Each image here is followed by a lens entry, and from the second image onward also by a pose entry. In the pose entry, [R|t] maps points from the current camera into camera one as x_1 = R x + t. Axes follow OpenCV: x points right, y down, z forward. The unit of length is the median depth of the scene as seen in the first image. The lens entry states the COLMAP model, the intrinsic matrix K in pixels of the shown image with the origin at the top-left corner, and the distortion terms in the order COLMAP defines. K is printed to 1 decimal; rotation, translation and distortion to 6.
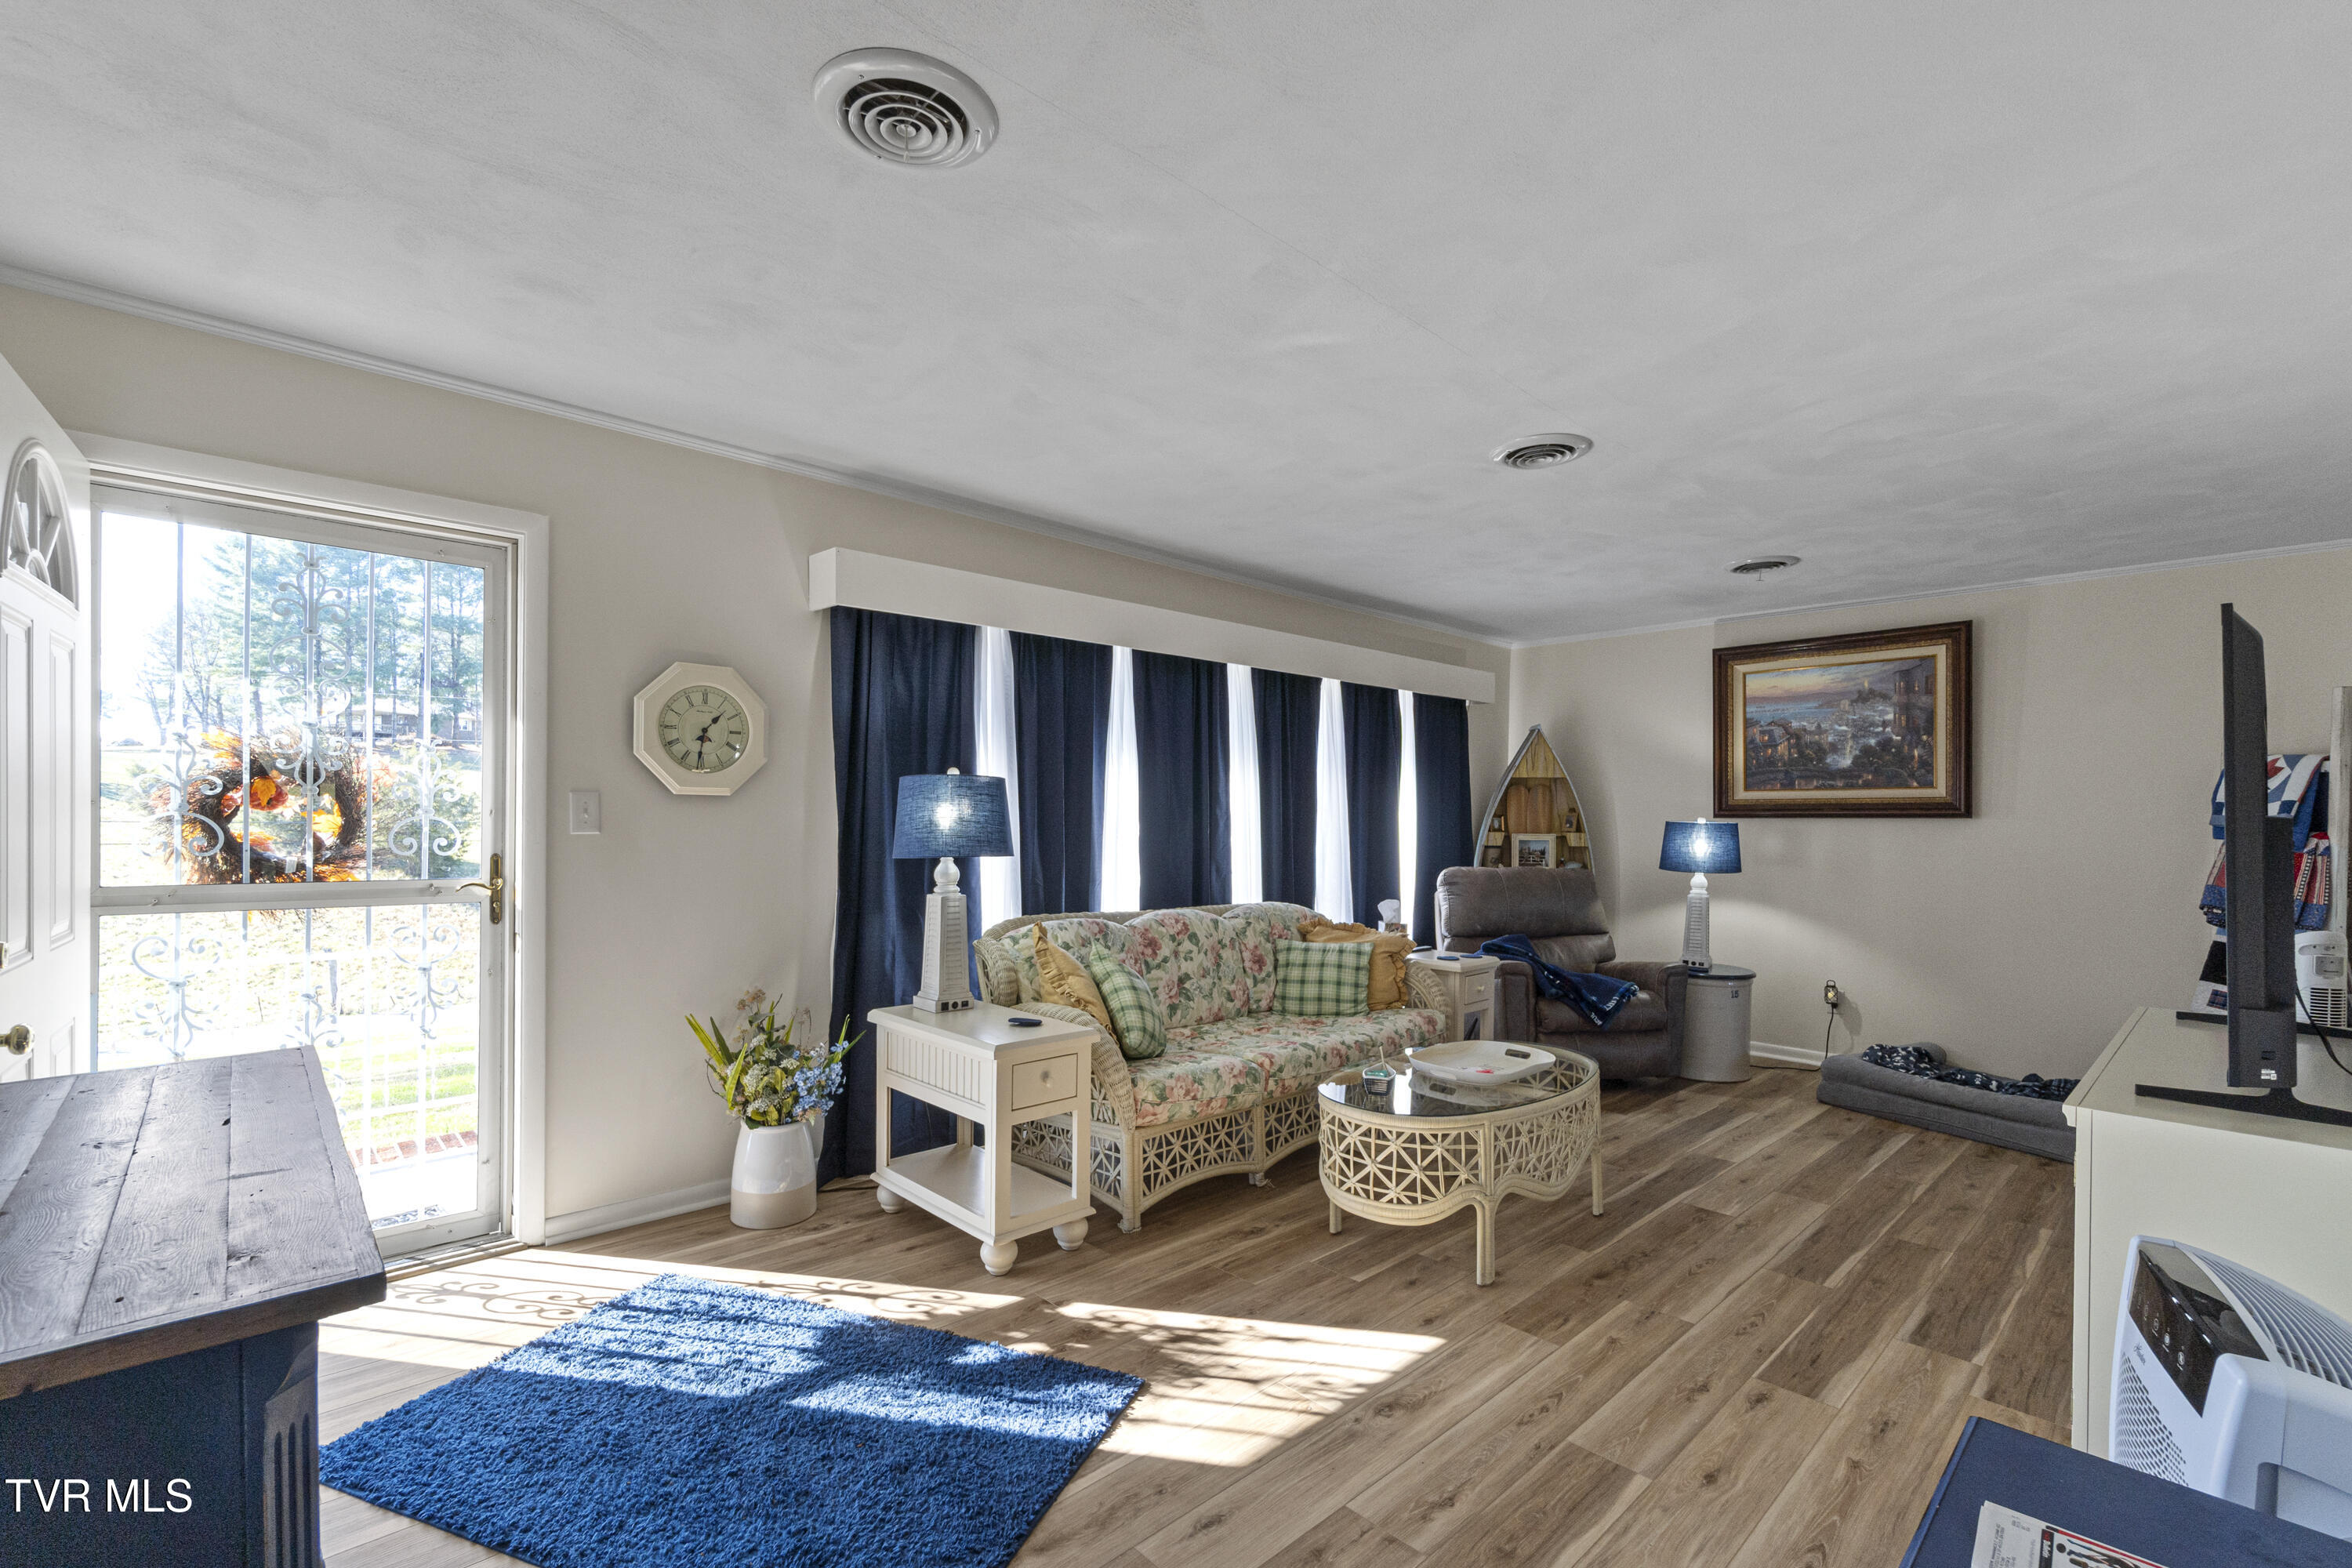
lens RADIAL K [[1046.9, 0, 1177.6], [0, 1046.9, 811.6], [0, 0, 1]] dist [0.000220, -0.000020]
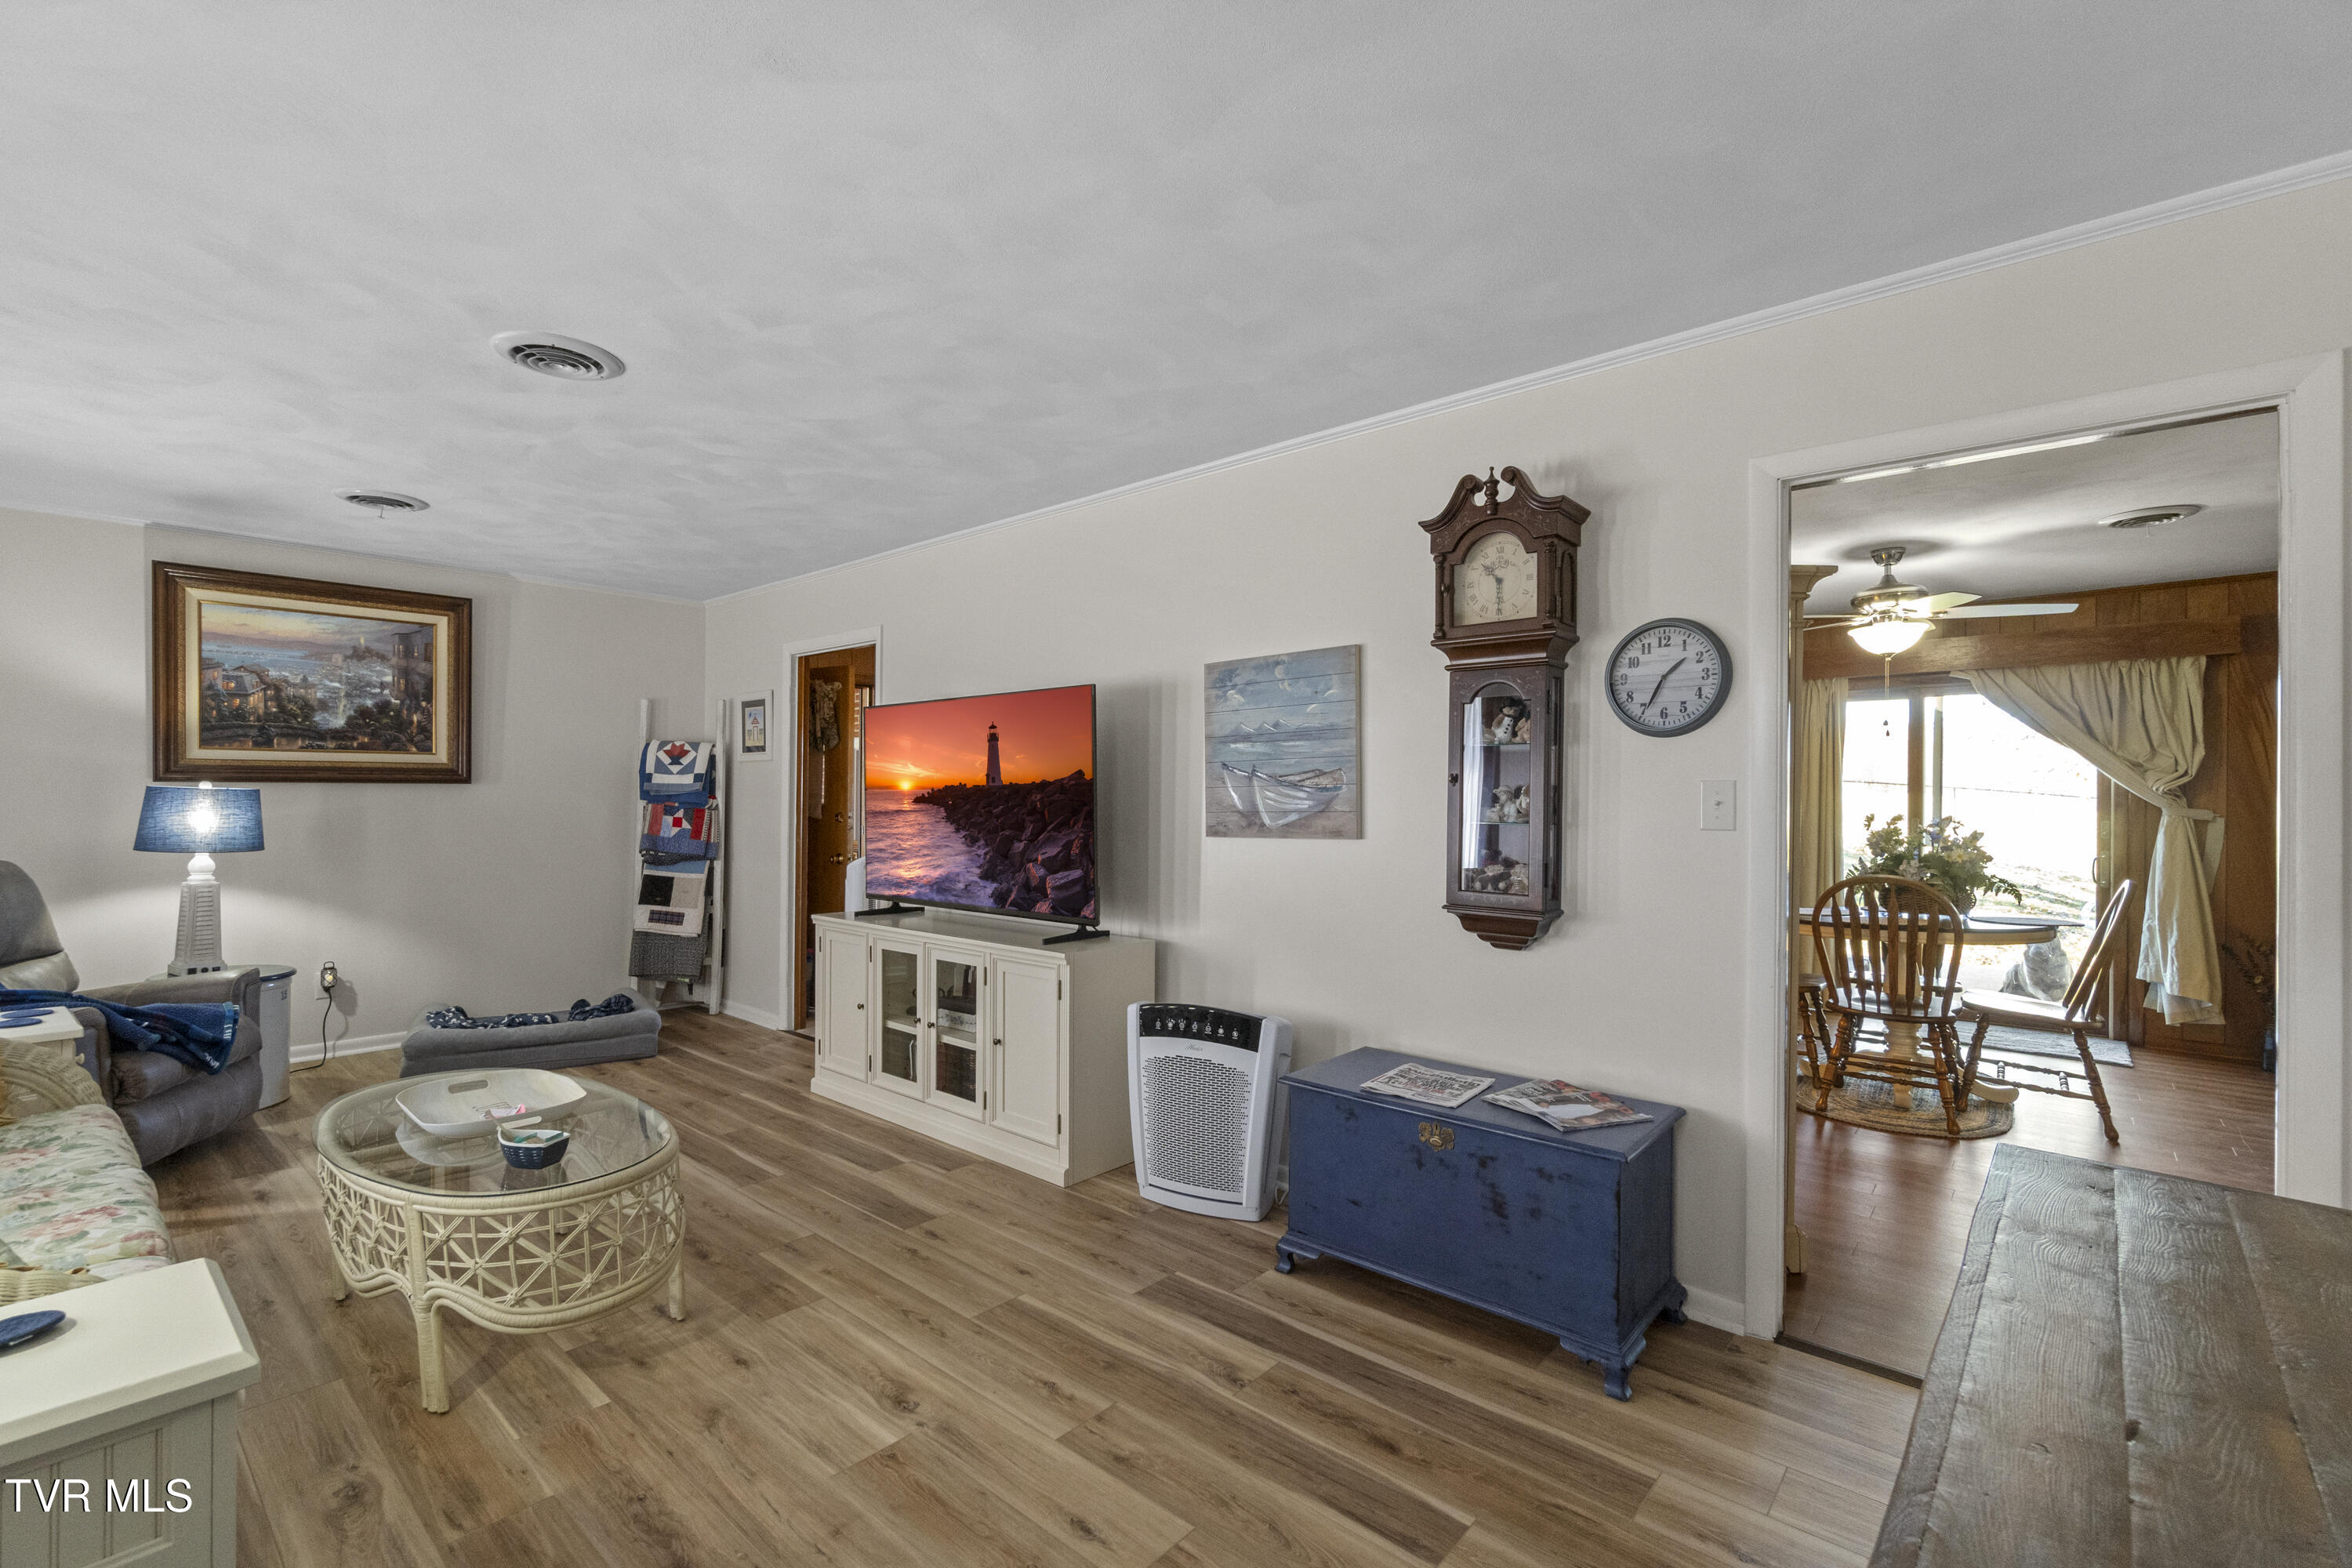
lens RADIAL K [[1017.1, 0, 1167.3], [0, 1017.1, 795.3], [0, 0, 1]] dist [-0.002979, -0.000366]
pose [[-0.083808, -0.011186, 0.996419, -0.318369], [-0.015228, 0.999835, 0.009943, -0.002941], [-0.996366, -0.014340, -0.083964, 0.357097]]
